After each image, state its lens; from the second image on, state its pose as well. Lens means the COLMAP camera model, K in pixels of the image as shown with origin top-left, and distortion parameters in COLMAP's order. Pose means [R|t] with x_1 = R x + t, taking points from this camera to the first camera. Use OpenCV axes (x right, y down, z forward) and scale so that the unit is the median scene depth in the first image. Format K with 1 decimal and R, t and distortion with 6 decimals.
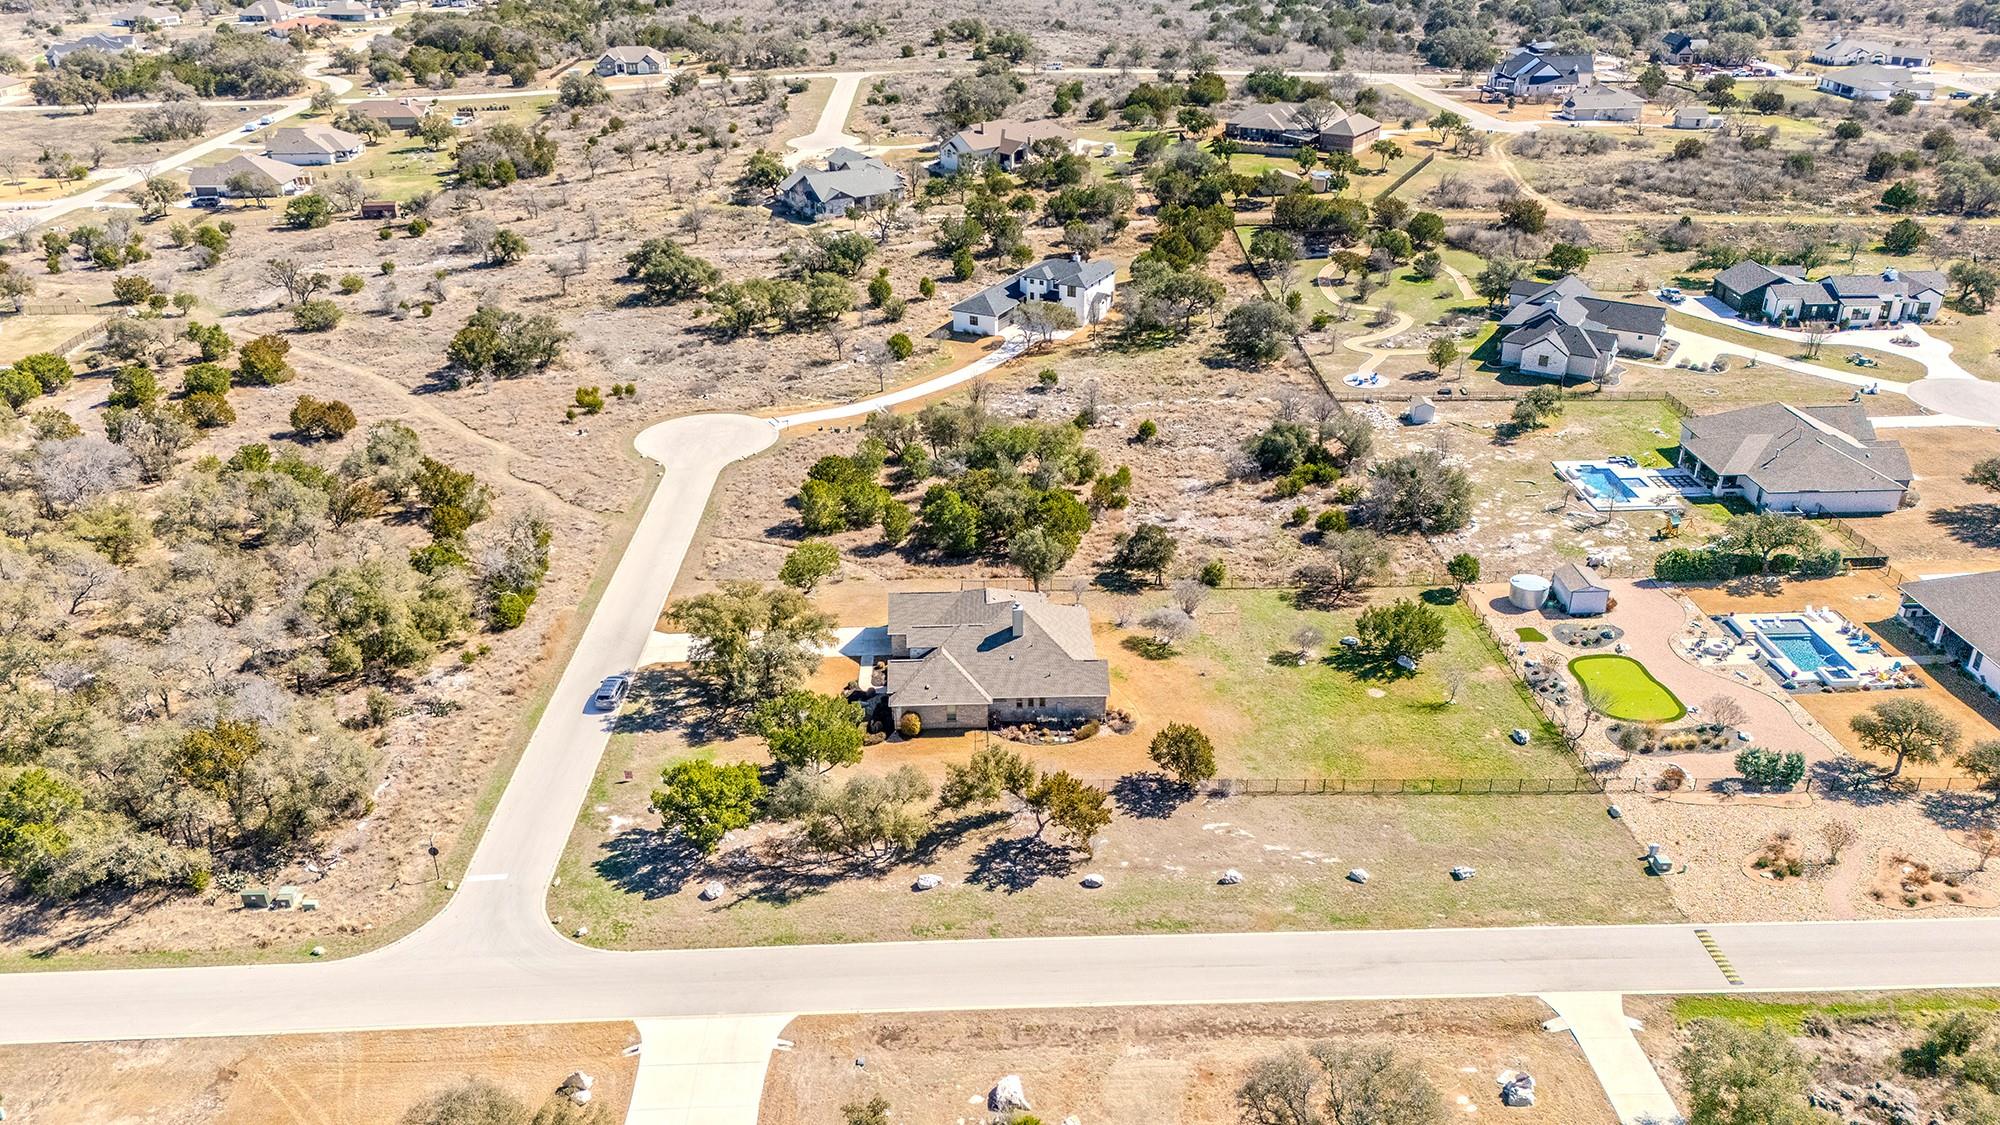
lens RADIAL K [[1470.5, 0, 1006.6], [0, 1470.5, 559.0], [0, 0, 1]] dist [0.083314, -0.088395]
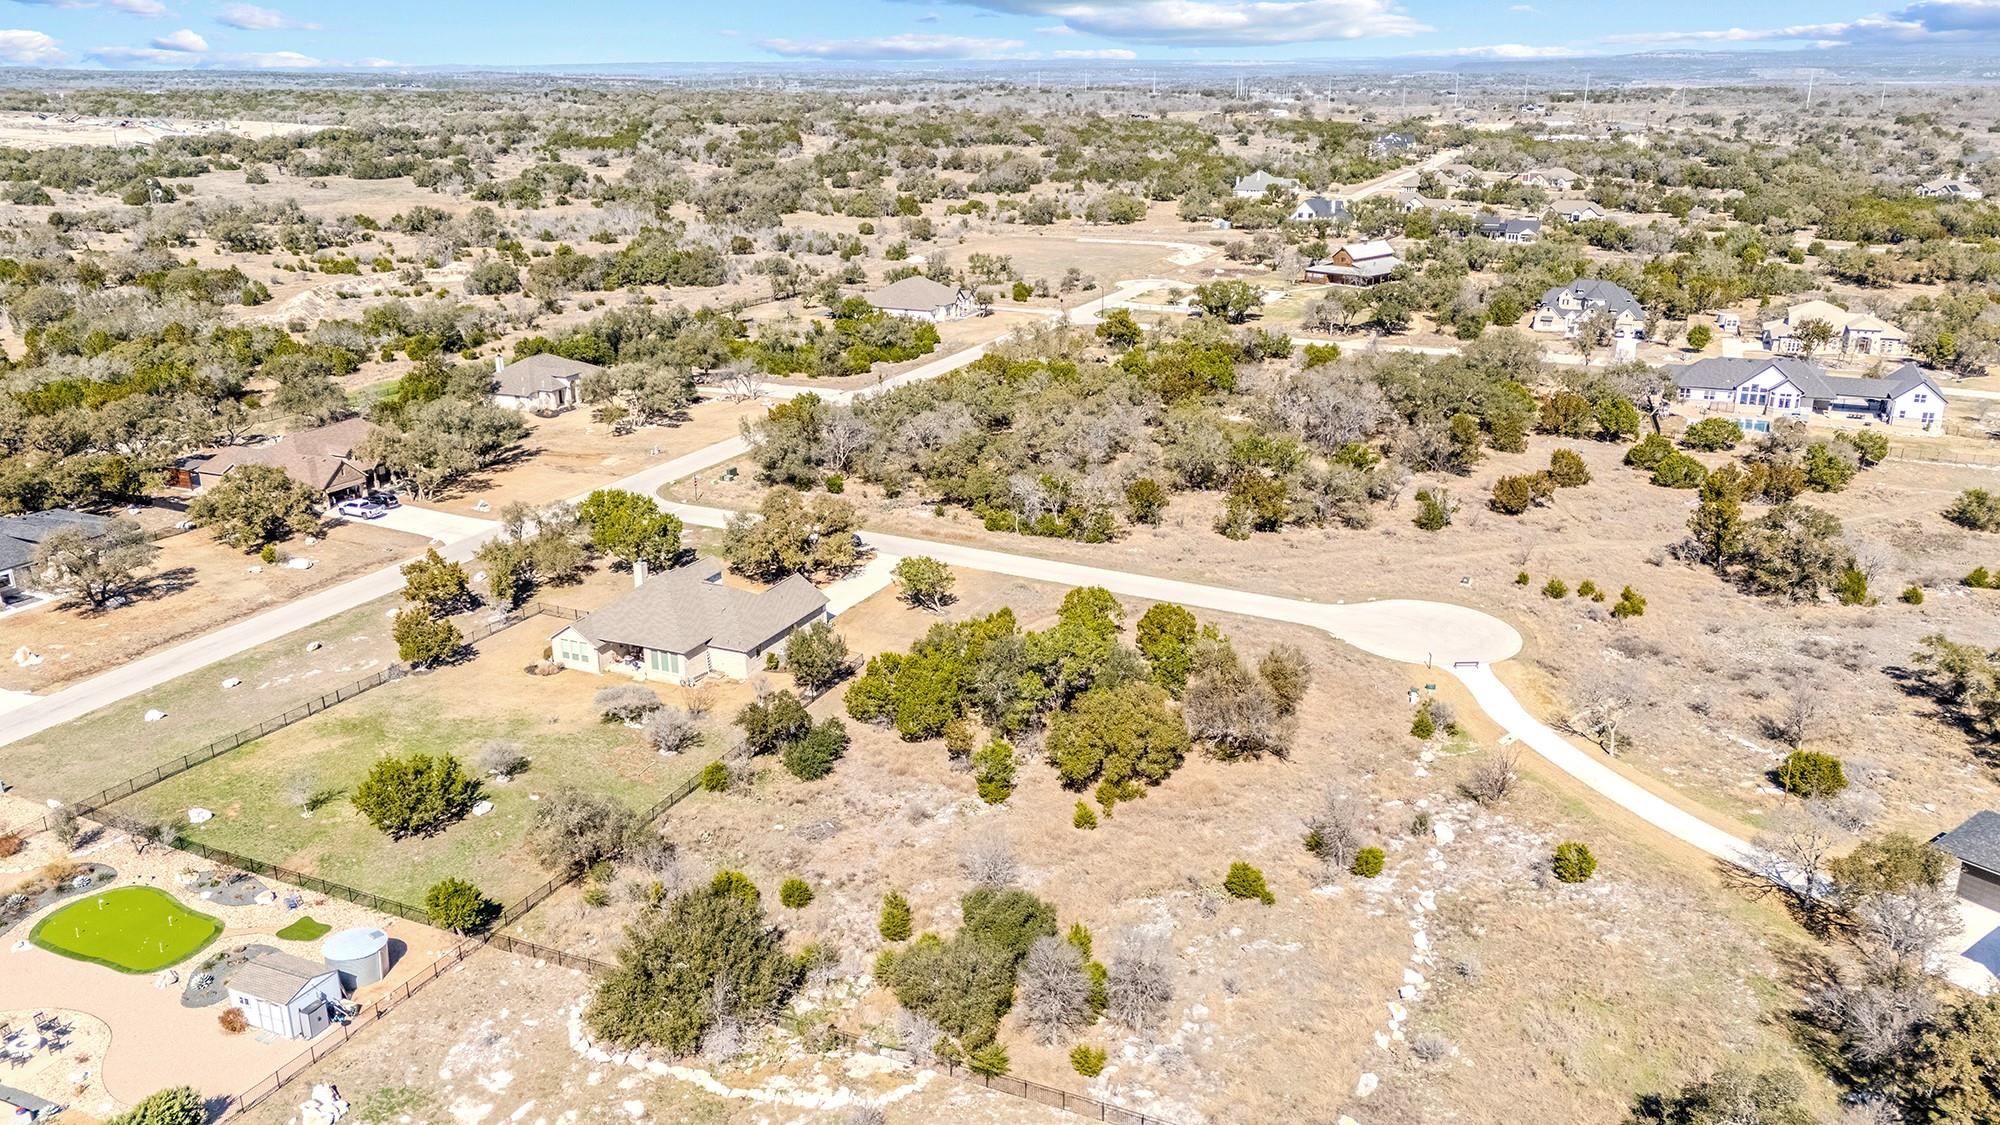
lens RADIAL K [[1470.5, 0, 1006.6], [0, 1470.5, 559.0], [0, 0, 1]] dist [0.083314, -0.088395]
pose [[-0.431521, 0.295963, -0.852171, 0.642476], [-0.387843, 0.792020, 0.471467, -0.461492], [0.814474, 0.533957, -0.226986, 1.134906]]
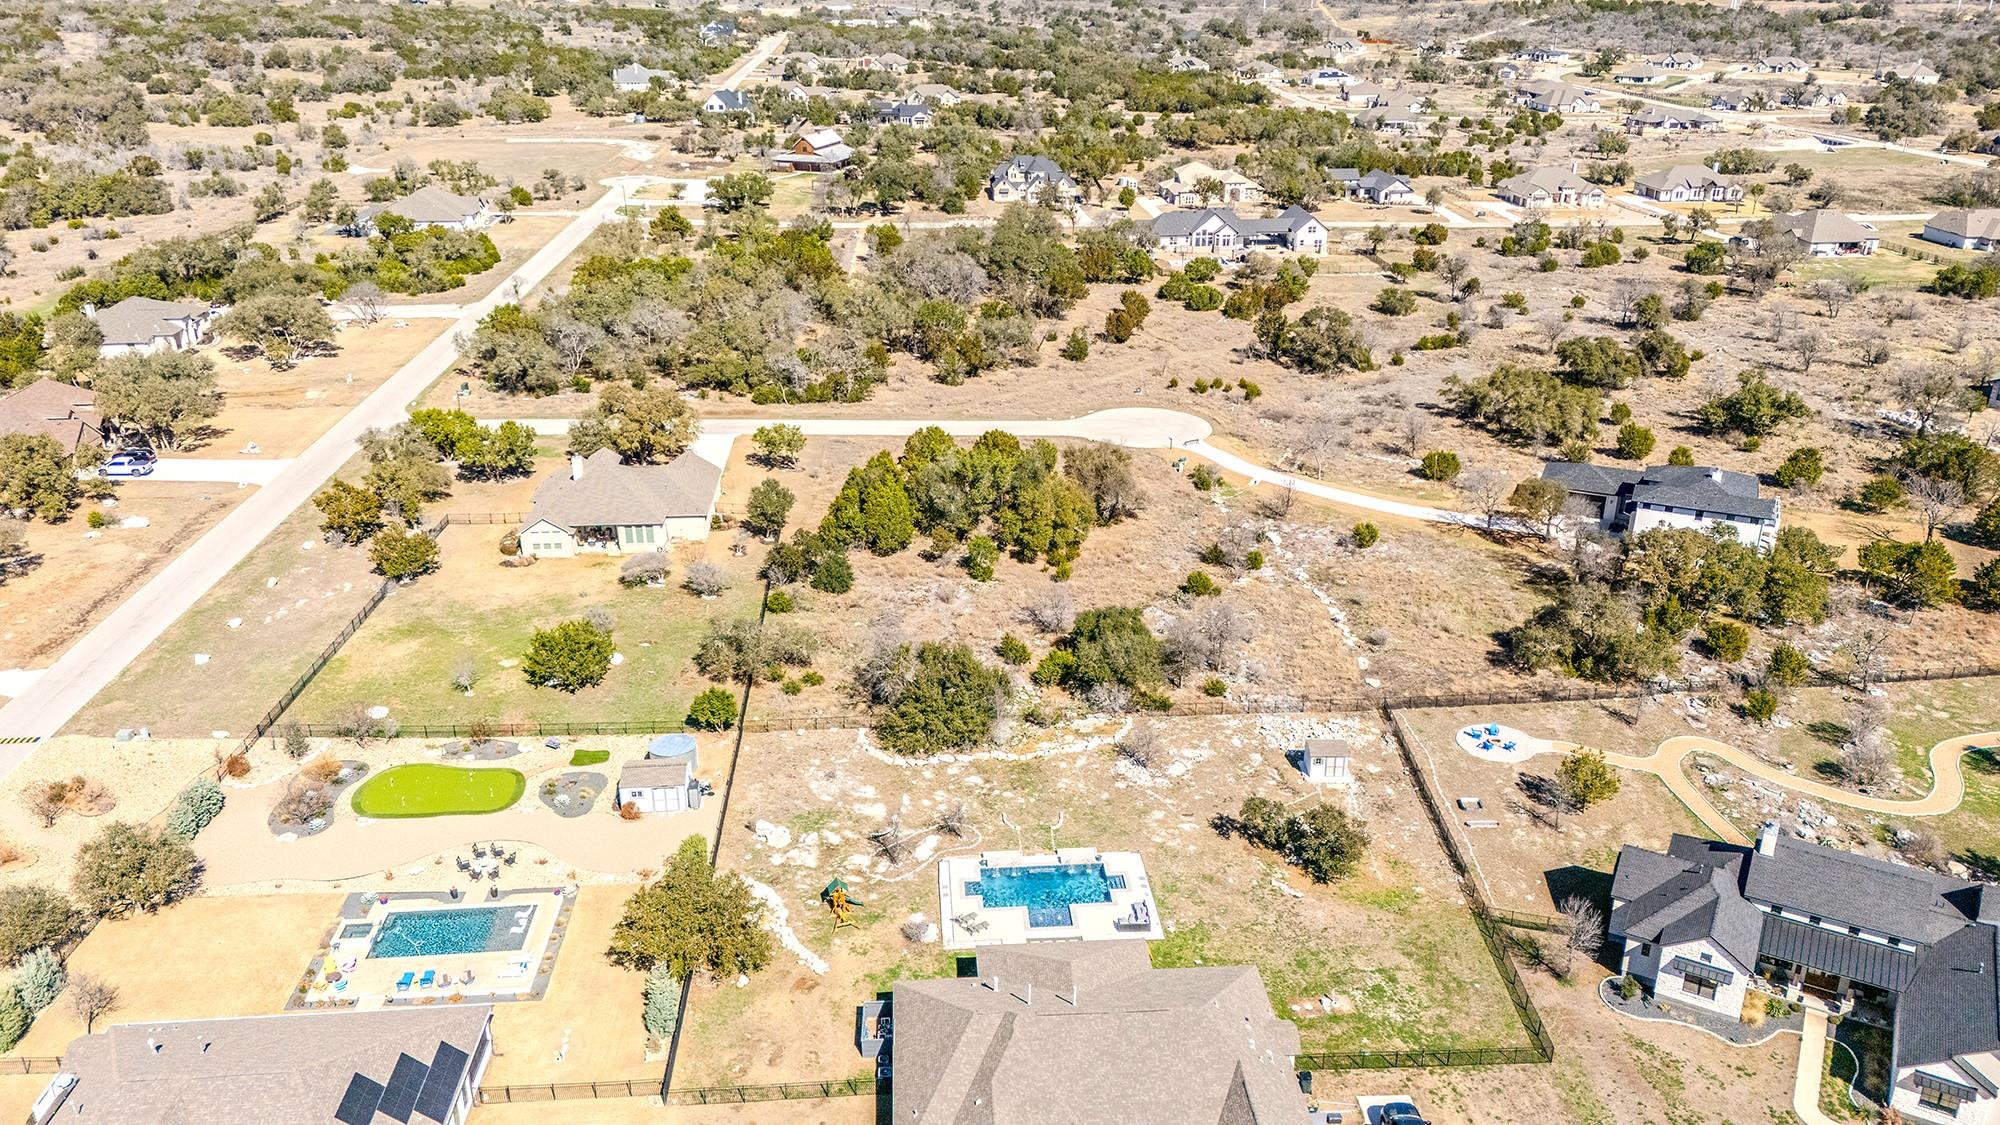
lens RADIAL K [[1470.5, 0, 1006.6], [0, 1470.5, 559.0], [0, 0, 1]] dist [0.083314, -0.088395]
pose [[0.040686, 0.394032, -0.918196, 0.932692], [-0.436423, 0.833670, 0.338421, -0.368868], [0.898821, 0.386953, 0.205884, 0.847778]]
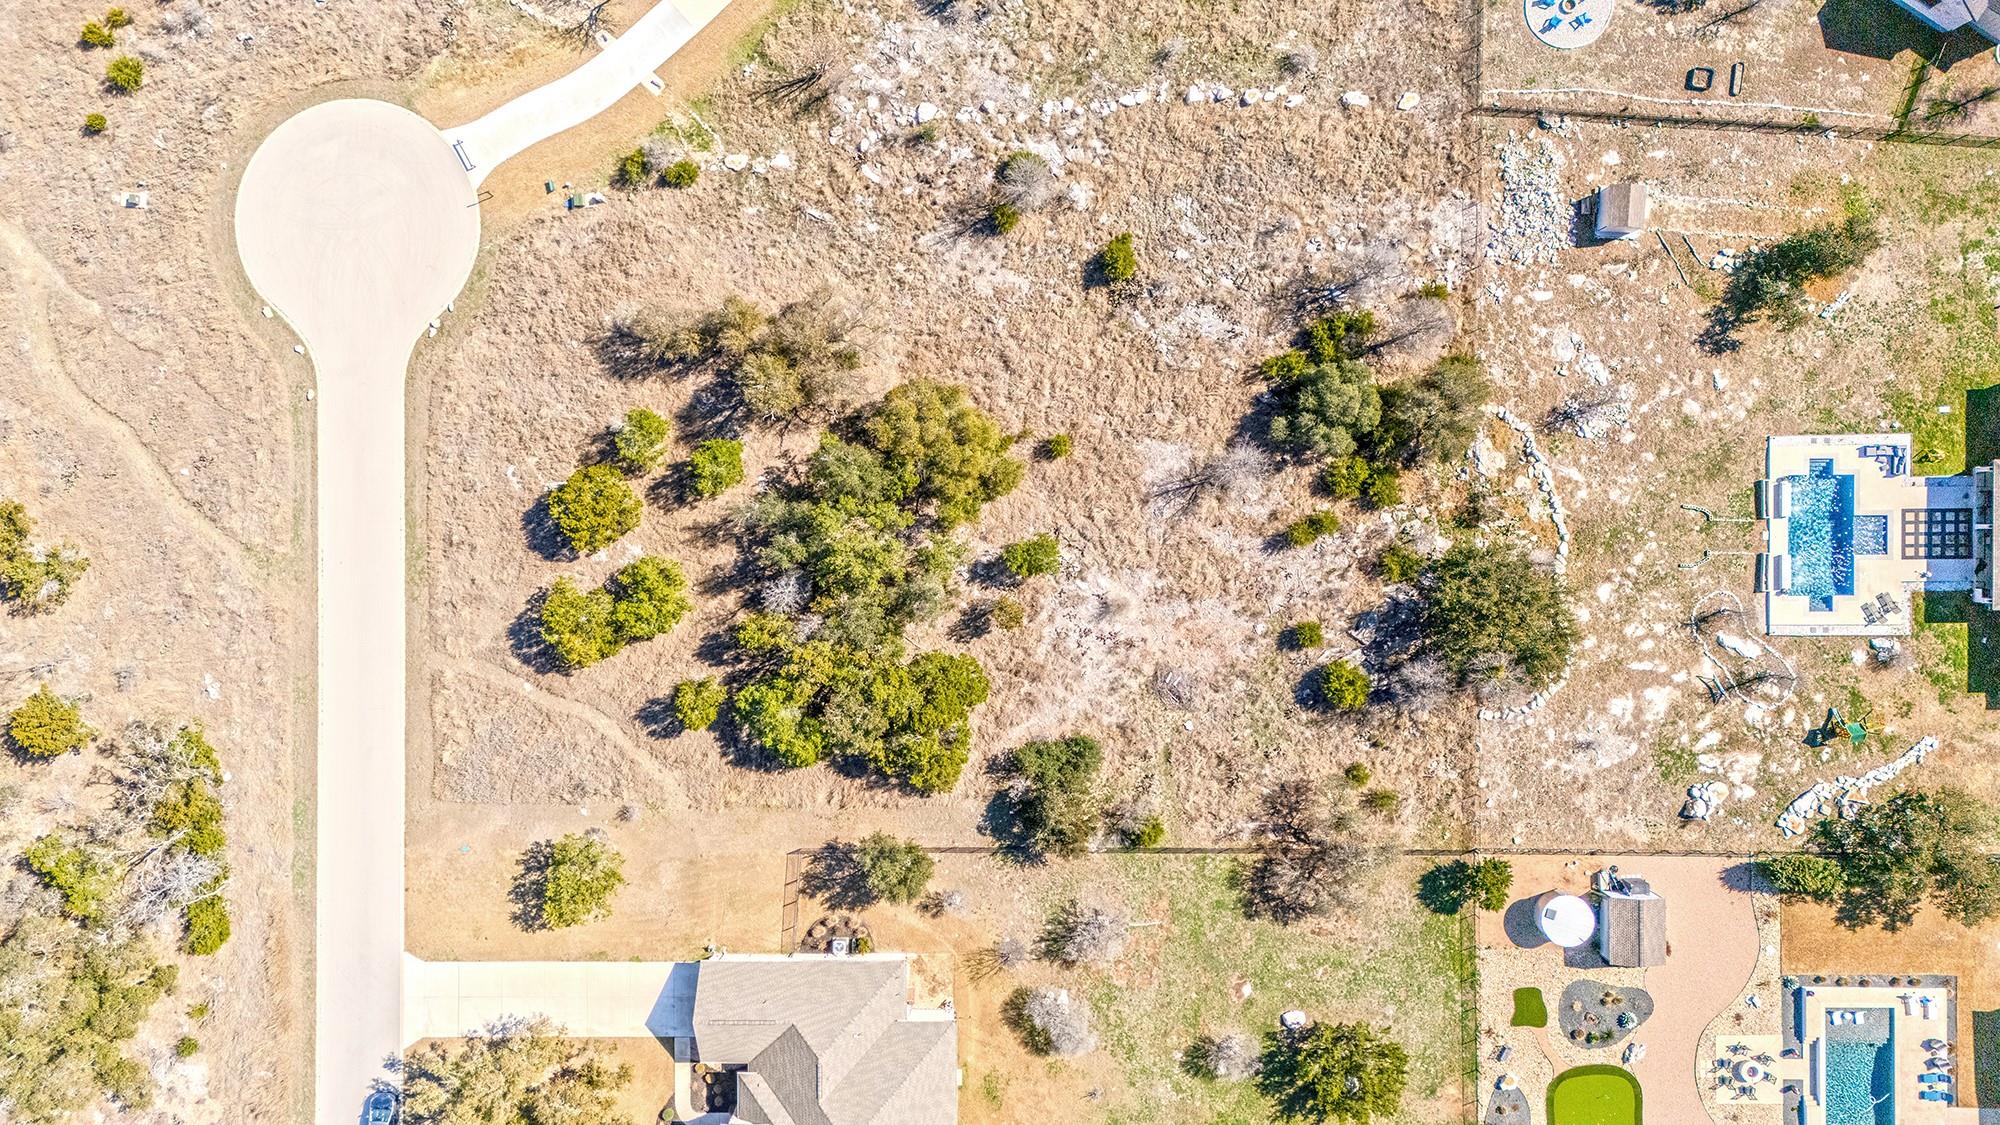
lens RADIAL K [[1470.5, 0, 1006.6], [0, 1470.5, 559.0], [0, 0, 1]] dist [0.083314, -0.088395]
pose [[0.999429, 0.023763, -0.024004, 0.079715], [0.011707, 0.422904, 0.906099, -0.644801], [0.031683, -0.905863, 0.422384, 0.745750]]
